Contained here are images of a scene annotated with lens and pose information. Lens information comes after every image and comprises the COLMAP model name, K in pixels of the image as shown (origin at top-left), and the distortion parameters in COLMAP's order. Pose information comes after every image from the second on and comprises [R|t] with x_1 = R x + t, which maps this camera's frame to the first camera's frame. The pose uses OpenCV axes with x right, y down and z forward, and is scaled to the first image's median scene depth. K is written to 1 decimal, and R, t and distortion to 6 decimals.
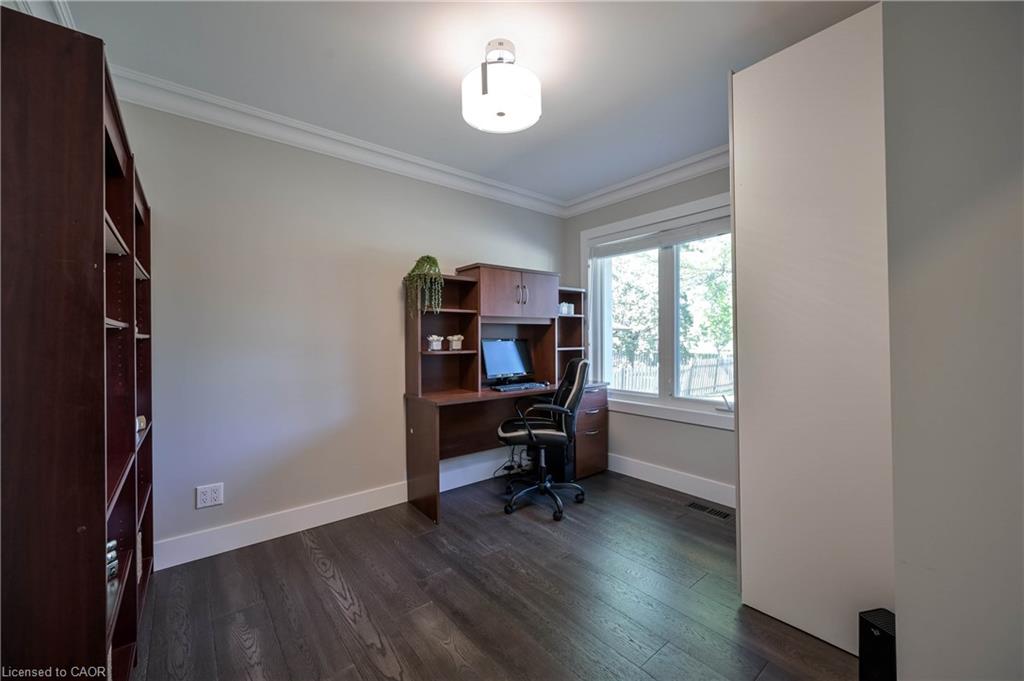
lens RADIAL K [[400.9, 0, 514.9], [0, 400.9, 341.7], [0, 0, 1]] dist [-0.001660, 0.000011]
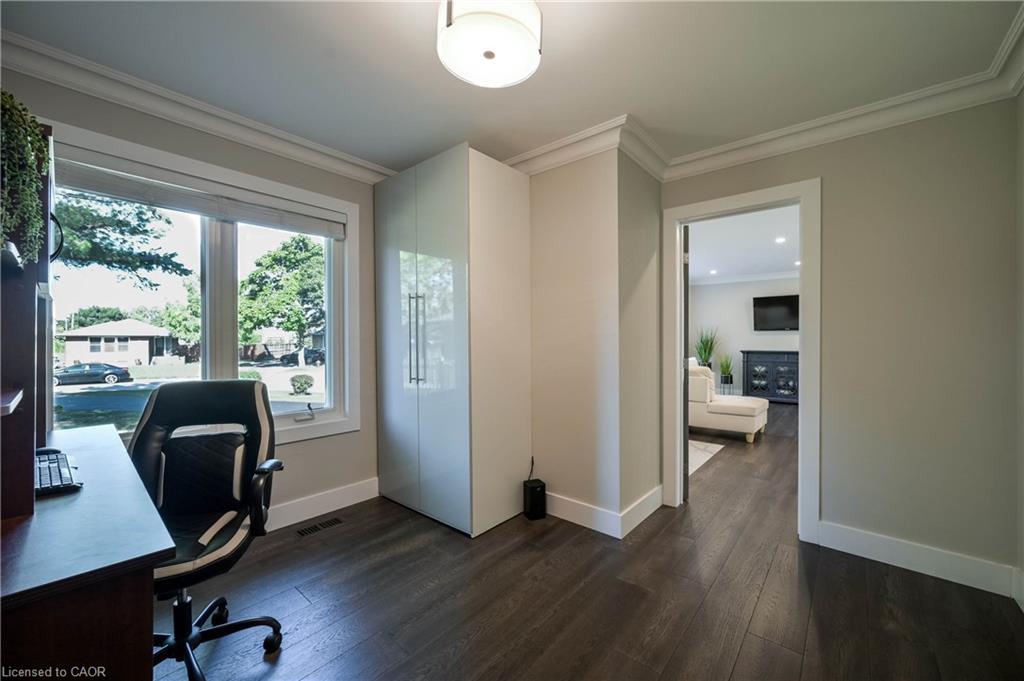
lens RADIAL K [[400.9, 0, 514.9], [0, 400.9, 341.7], [0, 0, 1]] dist [-0.001660, 0.000011]
pose [[-0.175244, -0.004831, 0.984513, -0.503385], [0.007679, 0.999951, 0.006274, -0.015609], [-0.984495, 0.008659, -0.175198, 0.687344]]
